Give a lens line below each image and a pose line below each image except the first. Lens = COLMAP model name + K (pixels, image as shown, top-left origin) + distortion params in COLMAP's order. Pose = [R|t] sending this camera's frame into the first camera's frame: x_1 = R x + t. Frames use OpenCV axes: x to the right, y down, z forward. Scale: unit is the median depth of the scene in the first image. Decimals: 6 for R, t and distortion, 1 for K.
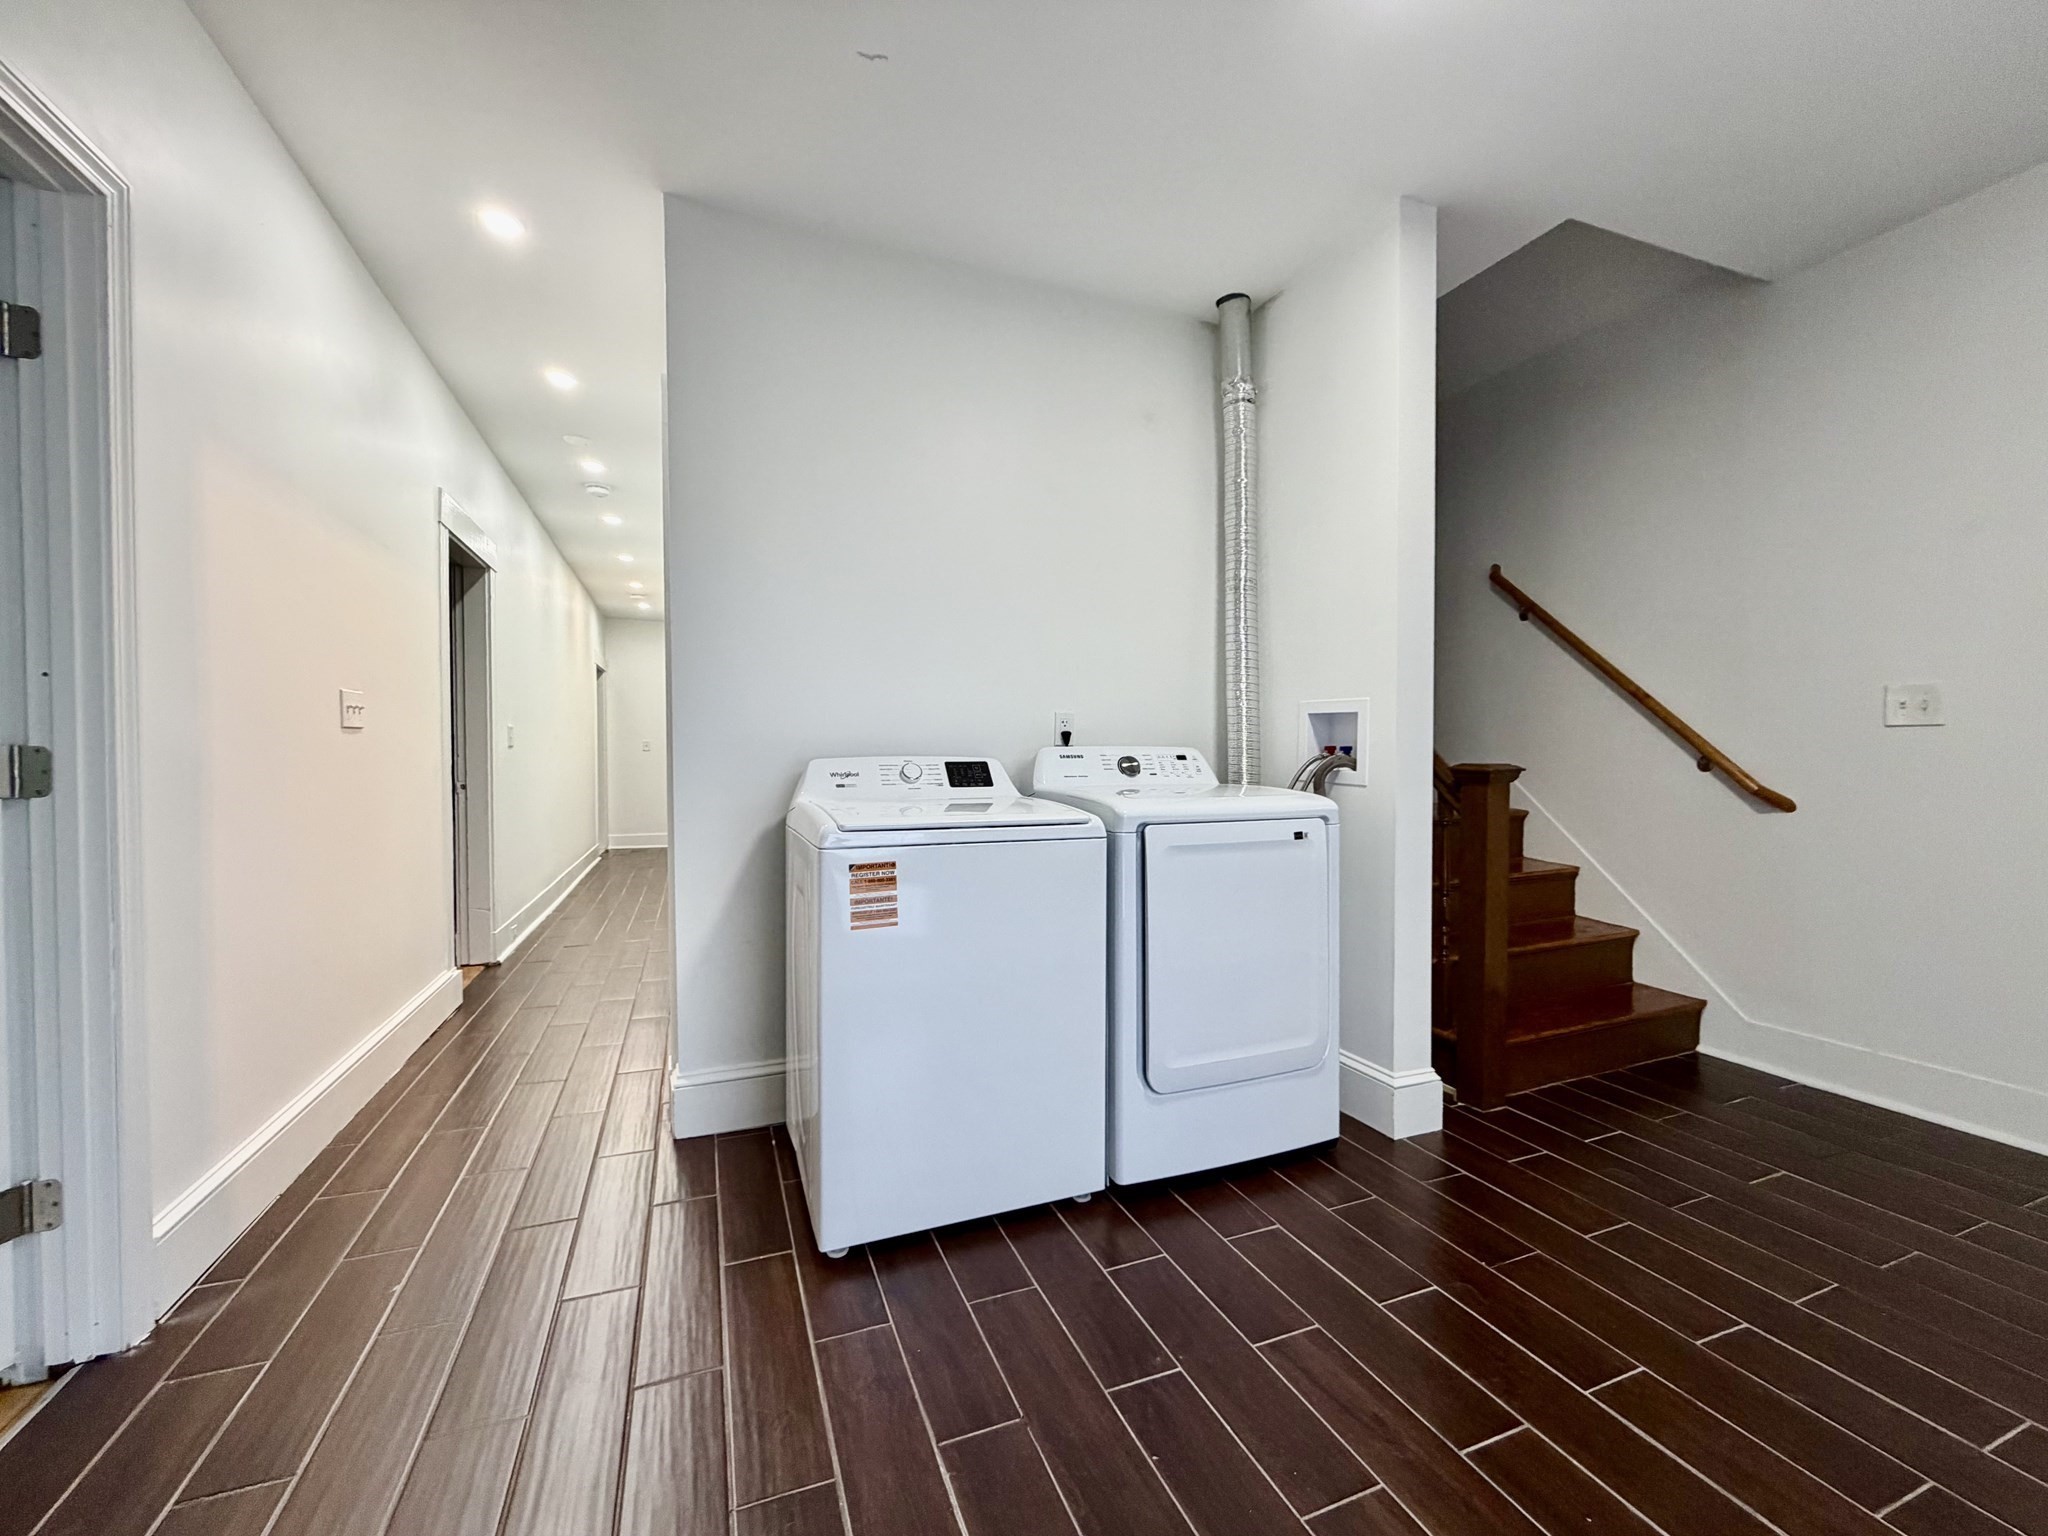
lens RADIAL K [[819.1, 0, 1017.6], [0, 819.1, 771.1], [0, 0, 1]] dist [-0.001415, 0.000249]
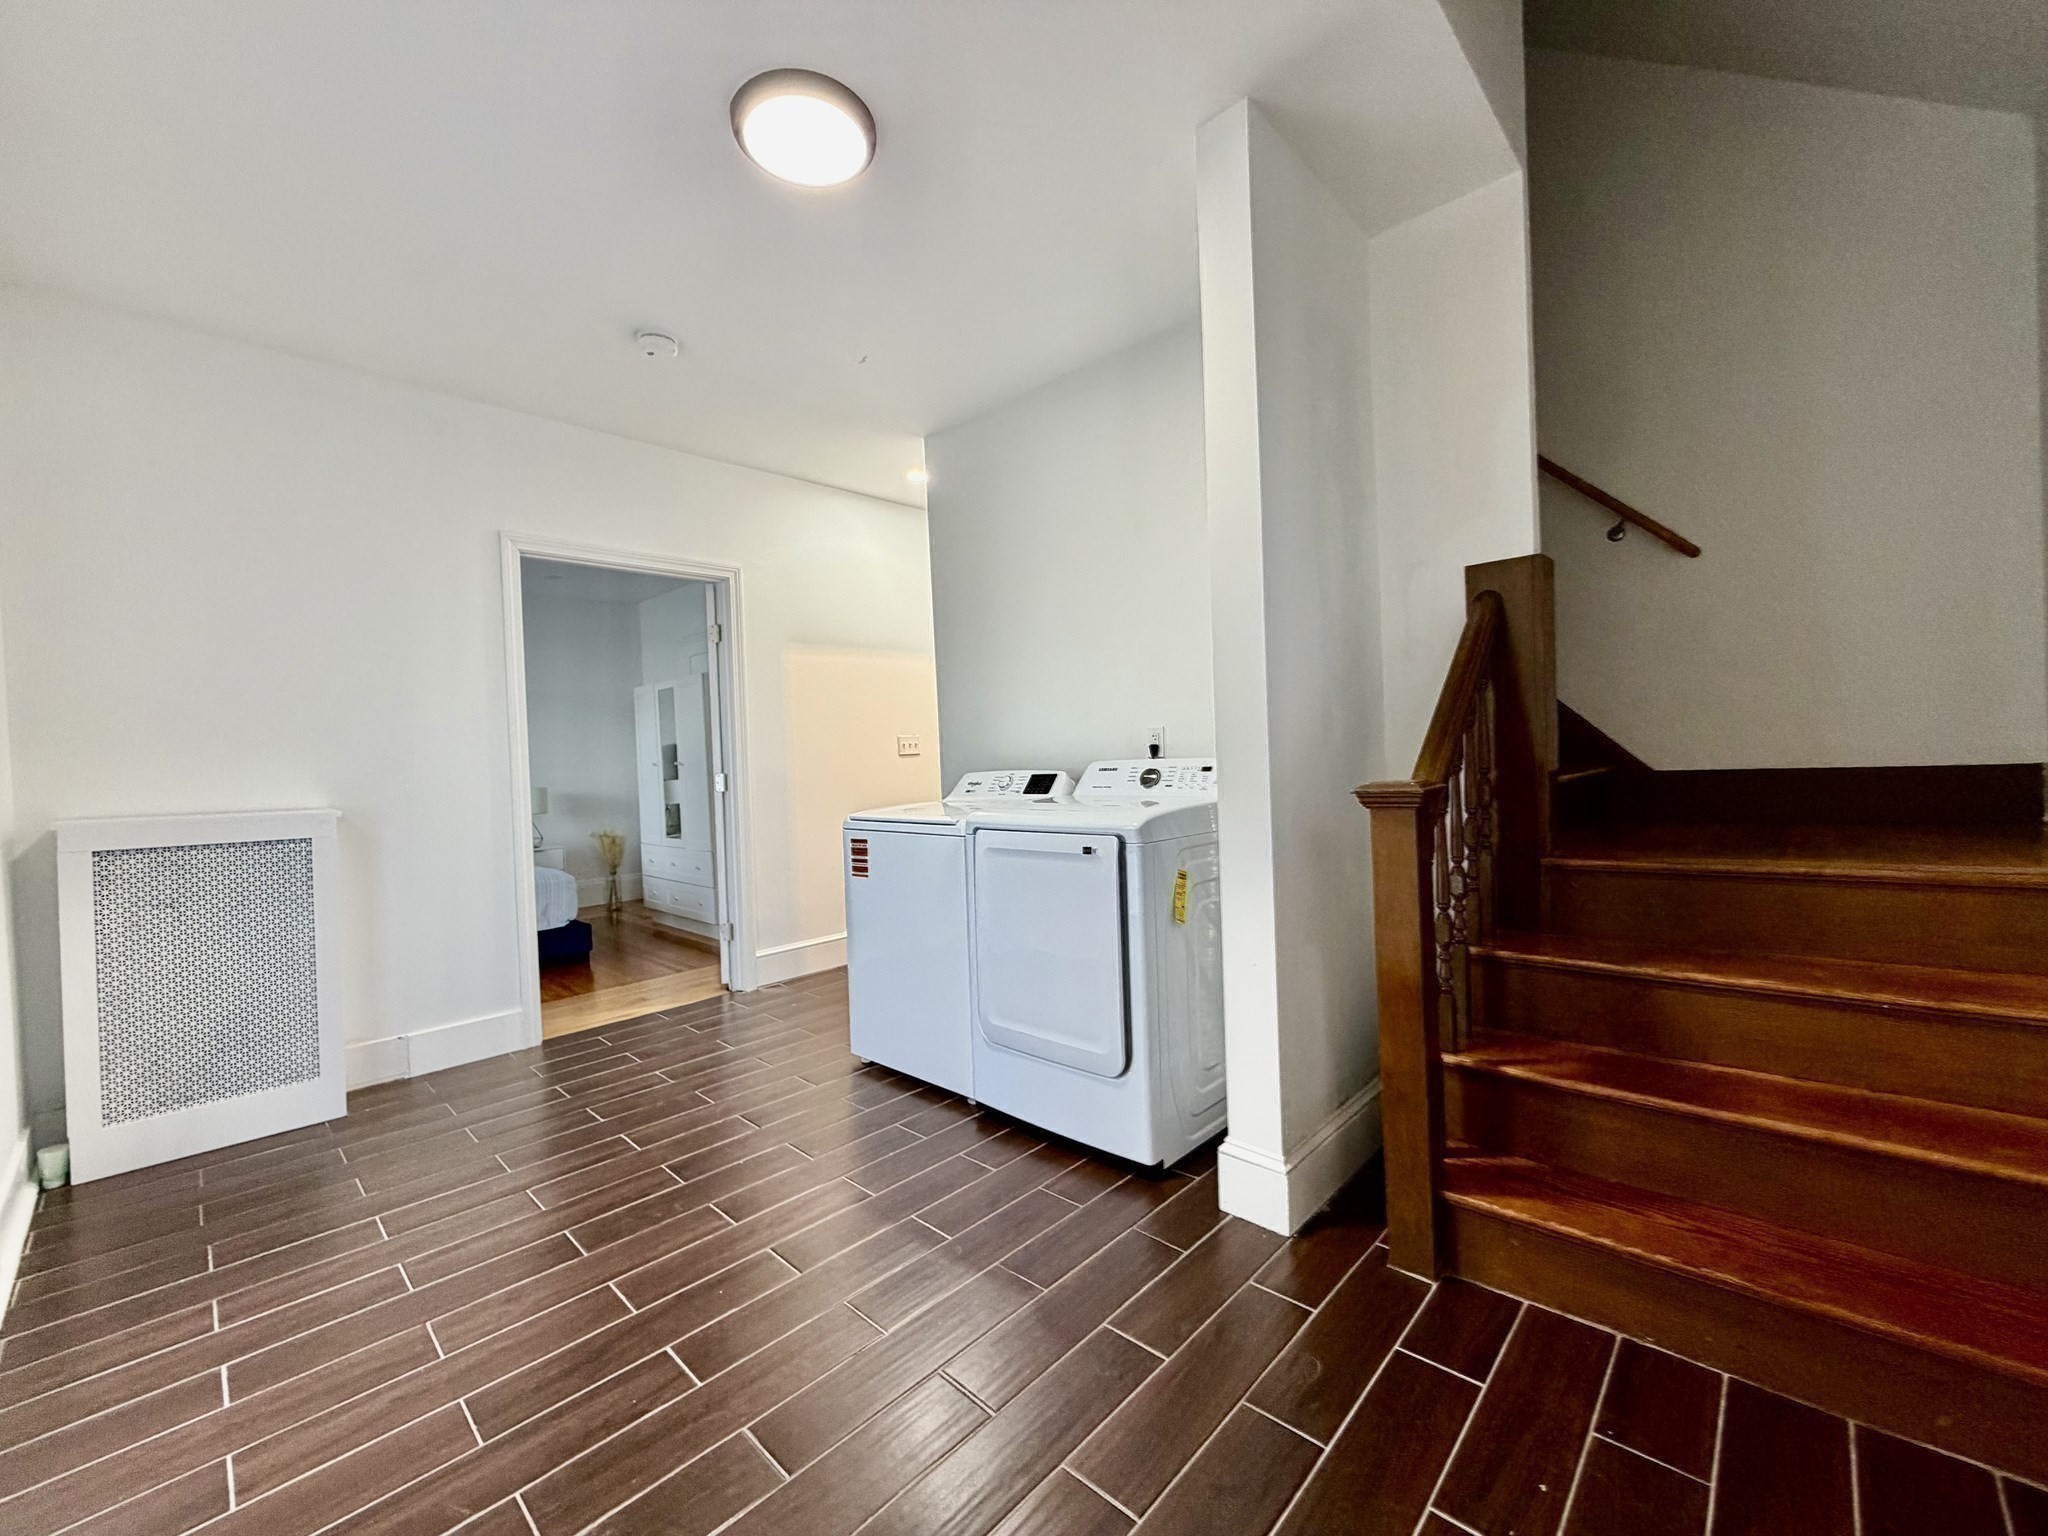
lens RADIAL K [[819.1, 0, 1017.6], [0, 819.1, 771.1], [0, 0, 1]] dist [-0.001415, 0.000249]
pose [[0.421984, 0.002900, -0.906599, 1.259339], [0.017775, 0.999776, 0.011471, -0.036846], [0.906429, -0.020956, 0.421838, 0.478108]]
